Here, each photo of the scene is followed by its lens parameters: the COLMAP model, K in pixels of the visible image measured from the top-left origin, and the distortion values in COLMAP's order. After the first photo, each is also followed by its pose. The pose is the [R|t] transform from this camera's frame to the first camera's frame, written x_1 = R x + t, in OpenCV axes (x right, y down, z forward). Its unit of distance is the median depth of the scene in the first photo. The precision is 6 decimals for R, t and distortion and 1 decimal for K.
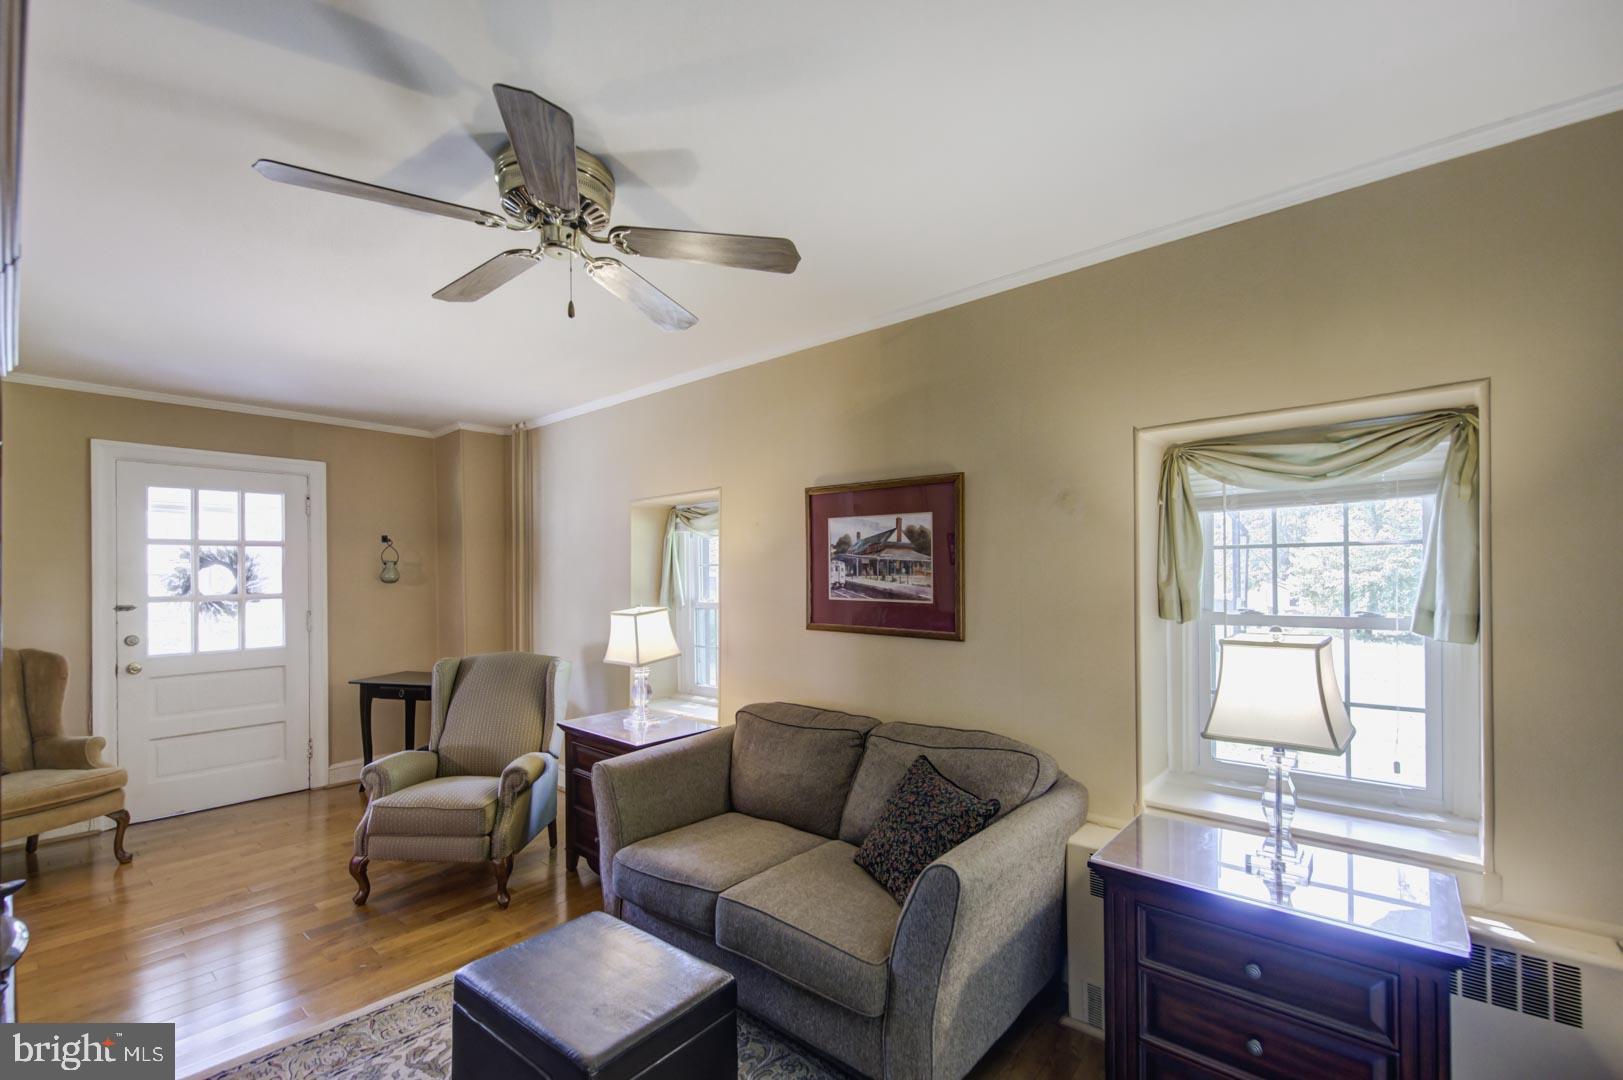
lens RADIAL K [[696.9, 0, 803.3], [0, 696.9, 571.3], [0, 0, 1]] dist [0.014843, -0.001886]
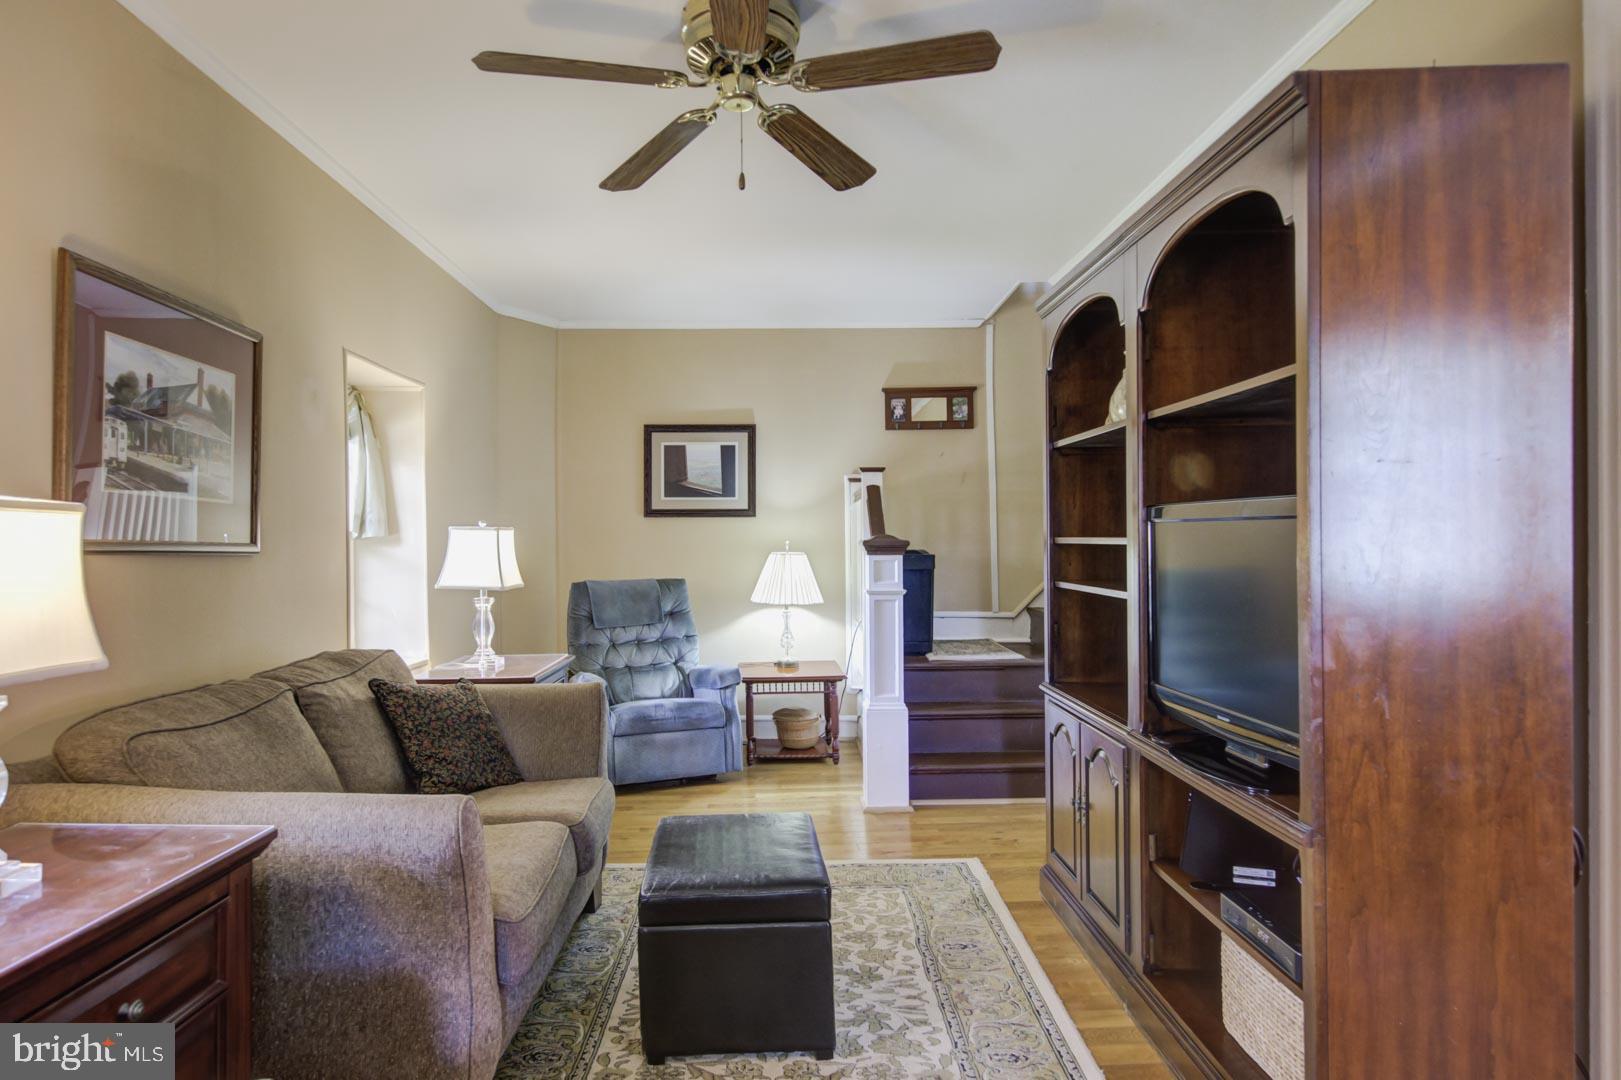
lens RADIAL K [[893.5, 0, 810.5], [0, 893.5, 539.7], [0, 0, 1]] dist [0.005863, 0.000596]
pose [[-0.672953, 0.011707, 0.739593, -0.790408], [0.007556, 0.999931, -0.008953, 0.085509], [-0.739647, -0.000437, -0.672995, 1.063418]]
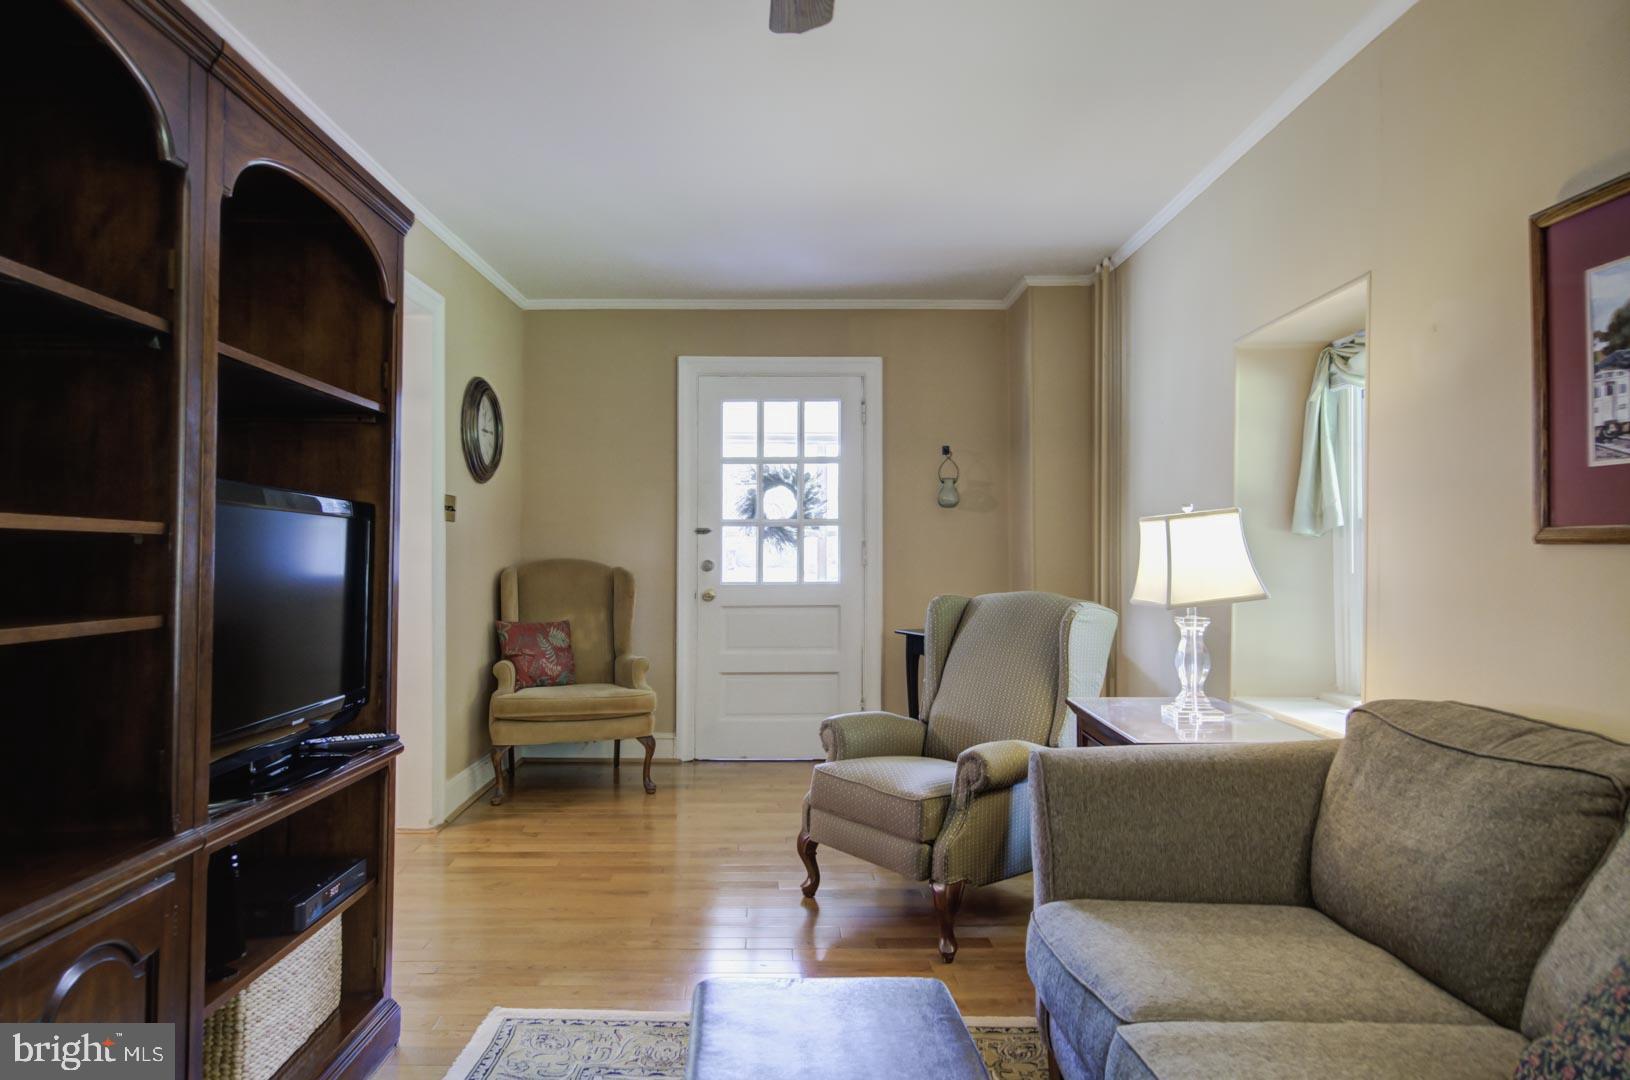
lens RADIAL K [[1008.1, 0, 811.1], [0, 1008.1, 538.8], [0, 0, 1]] dist [0.011090, 0.005716]
pose [[0.666320, -0.002877, -0.745660, 0.179801], [-0.004186, 0.999962, -0.007599, 0.090217], [0.745654, 0.008185, 0.666283, 0.256250]]
